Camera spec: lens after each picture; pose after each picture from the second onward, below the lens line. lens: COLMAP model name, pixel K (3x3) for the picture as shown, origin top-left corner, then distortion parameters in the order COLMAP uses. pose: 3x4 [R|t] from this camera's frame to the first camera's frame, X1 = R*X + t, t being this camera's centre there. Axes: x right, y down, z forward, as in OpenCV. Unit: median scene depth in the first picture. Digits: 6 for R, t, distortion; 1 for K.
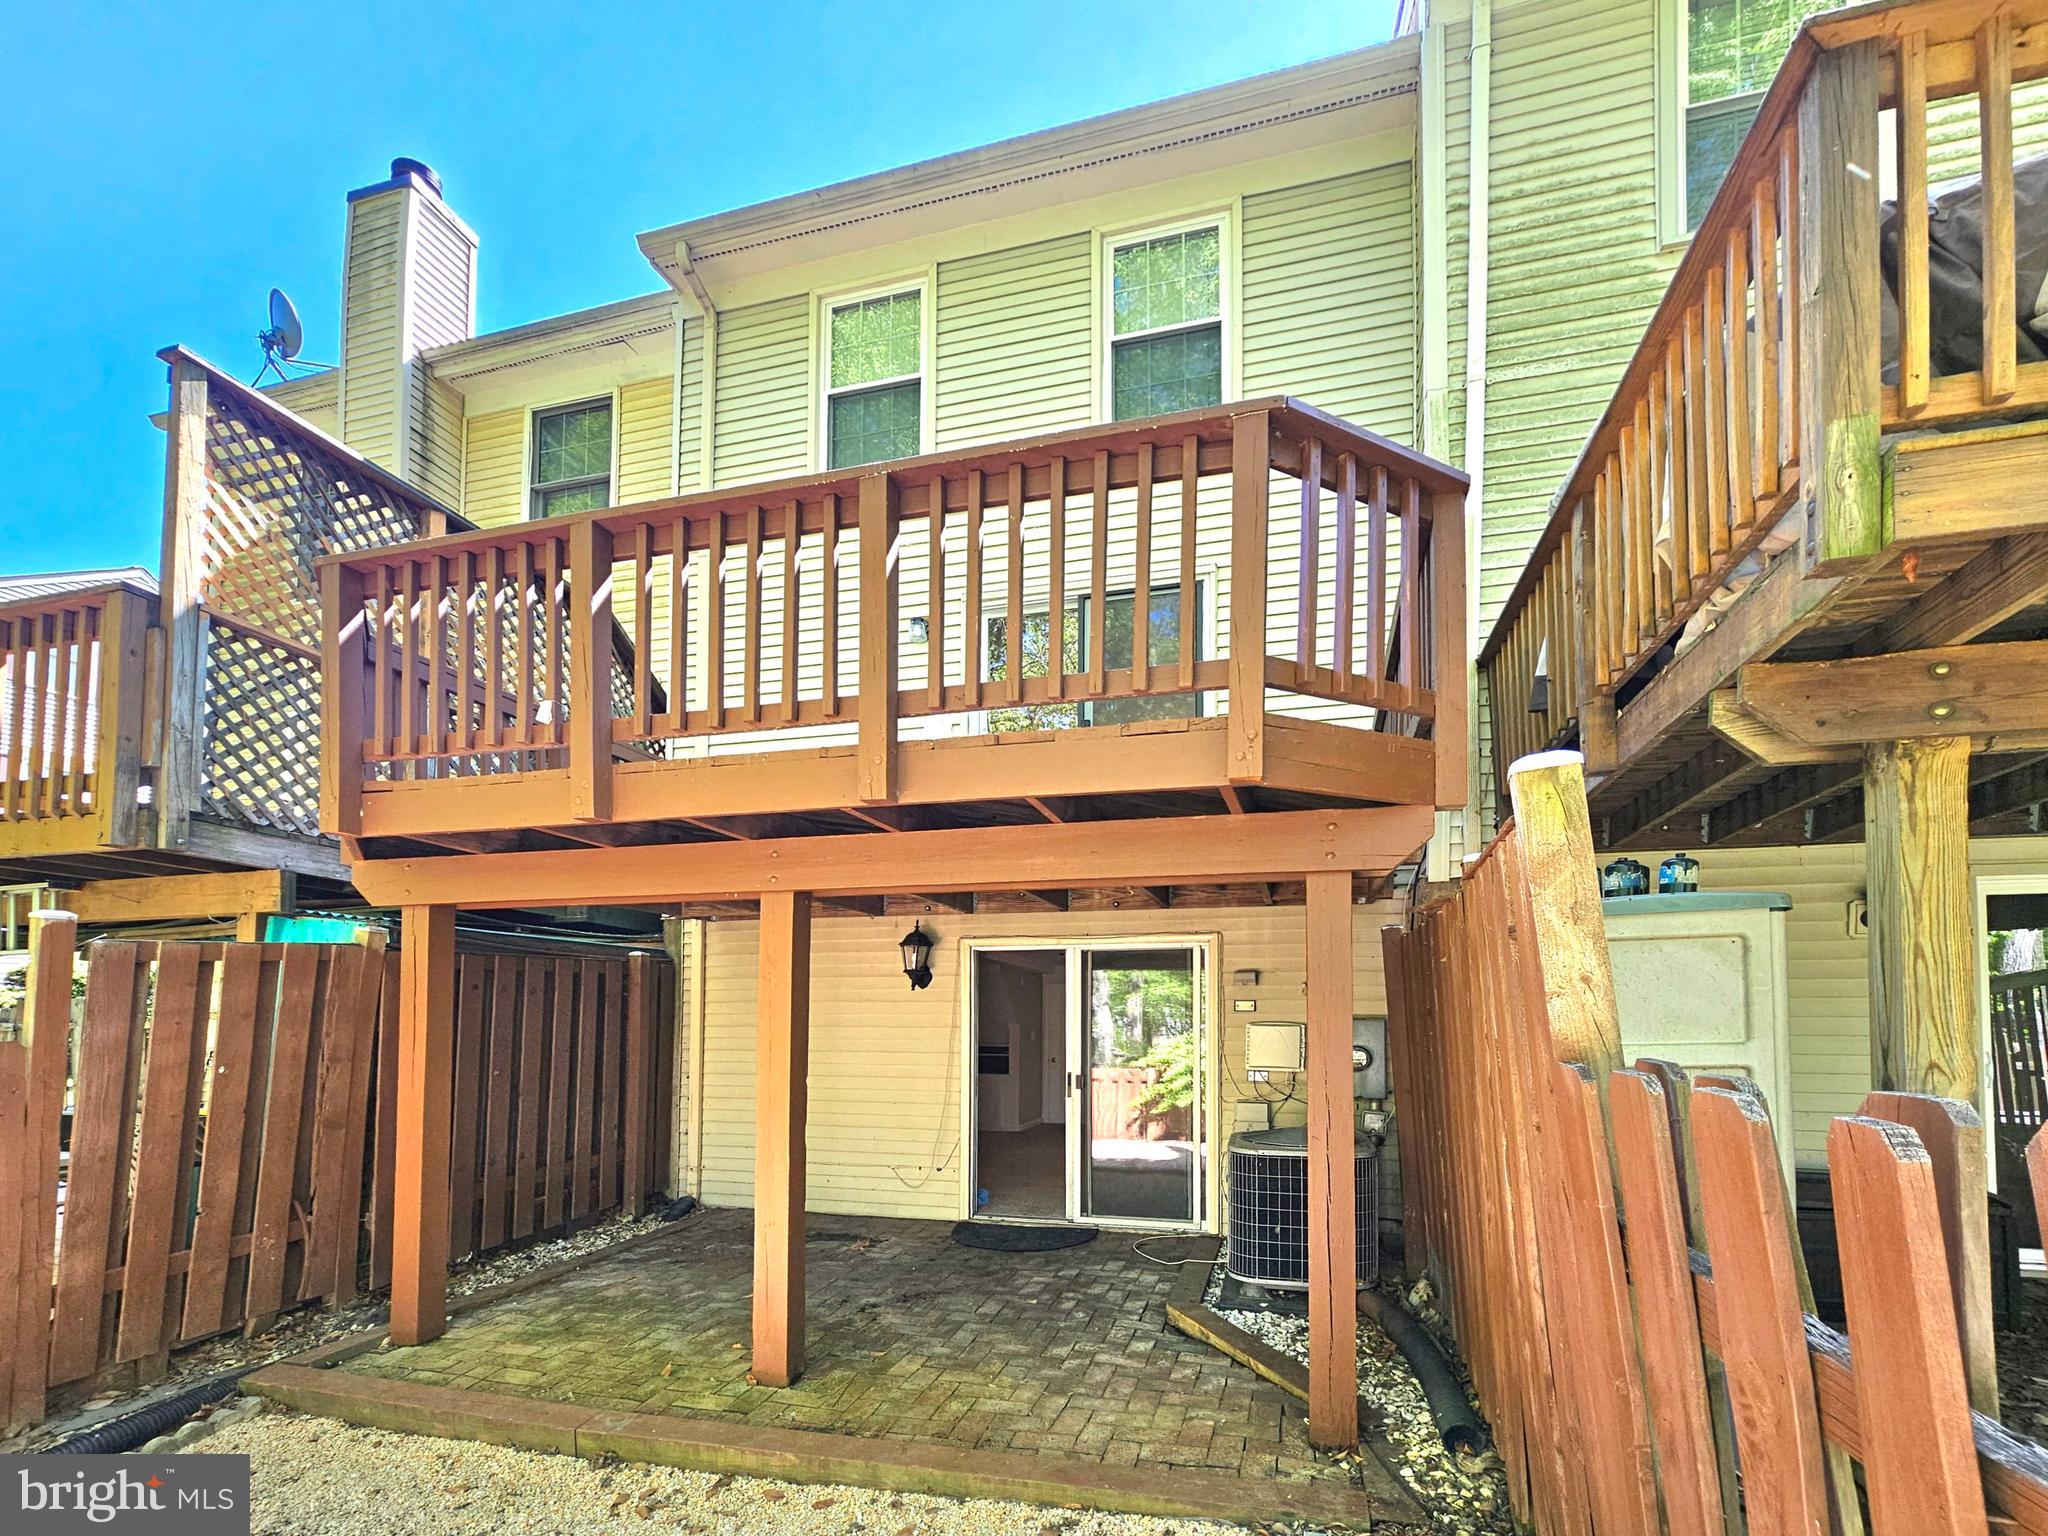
lens RADIAL K [[850.6, 0, 1052.4], [0, 850.6, 935.6], [0, 0, 1]] dist [-0.004344, 0.003019]
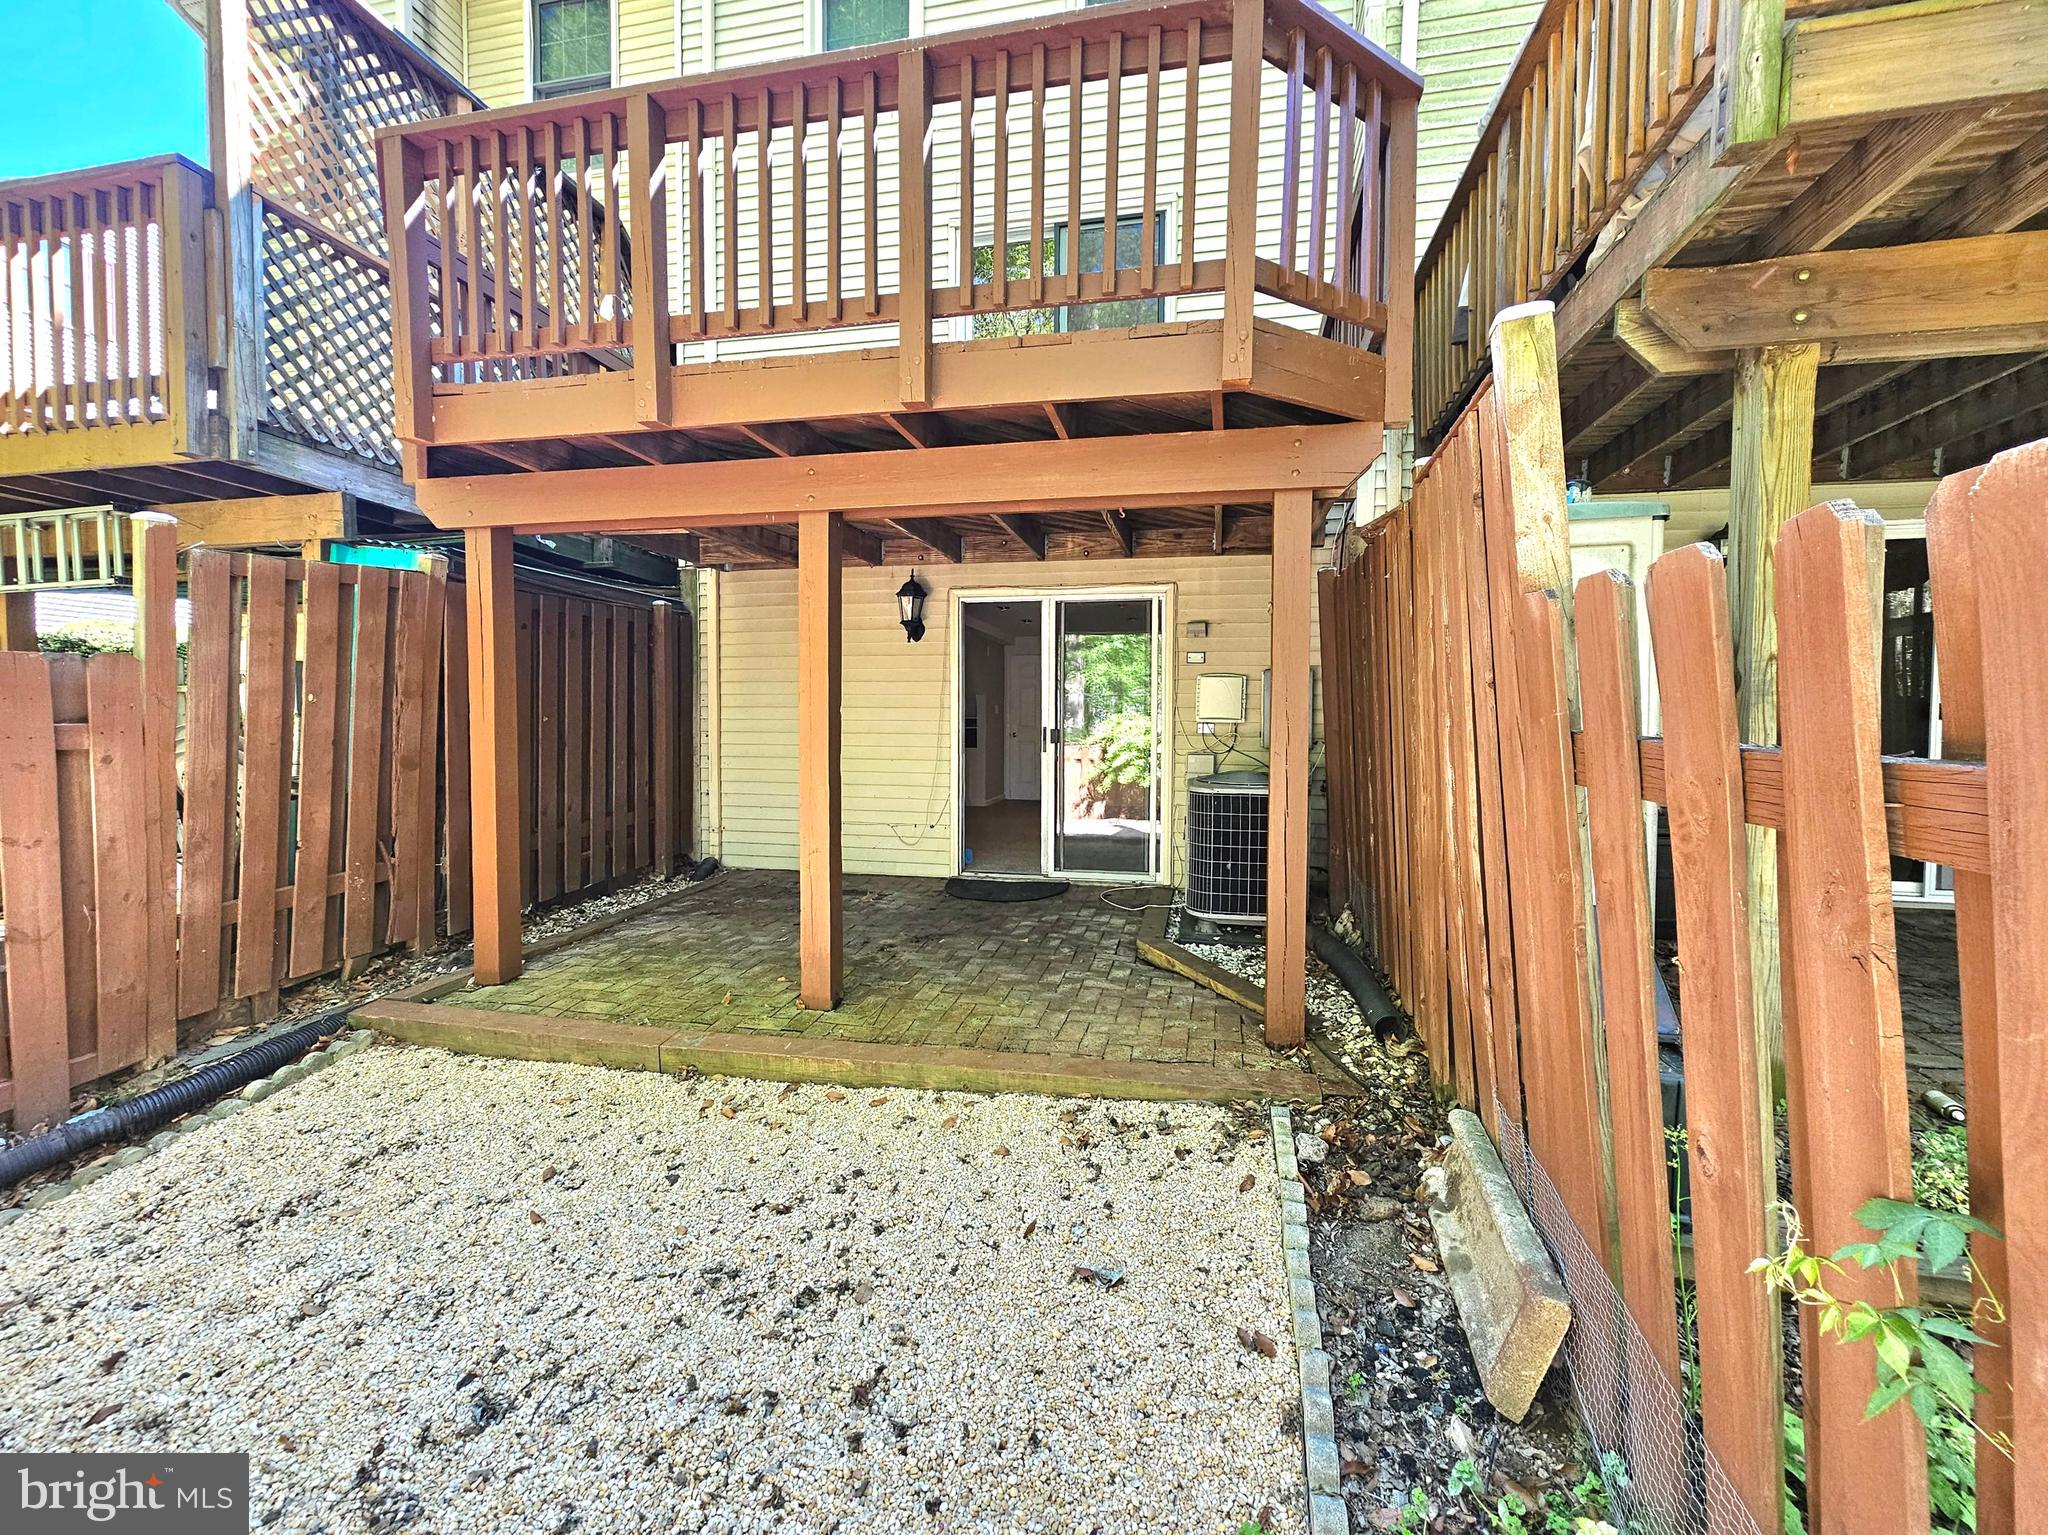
lens RADIAL K [[839.1, 0, 1021.6], [0, 839.1, 787.5], [0, 0, 1]] dist [-0.003181, 0.003312]
pose [[0.991441, -0.089198, 0.095333, -0.168261], [0.077869, 0.990124, 0.116583, 0.158601], [-0.104791, -0.108161, 0.988595, -0.081763]]
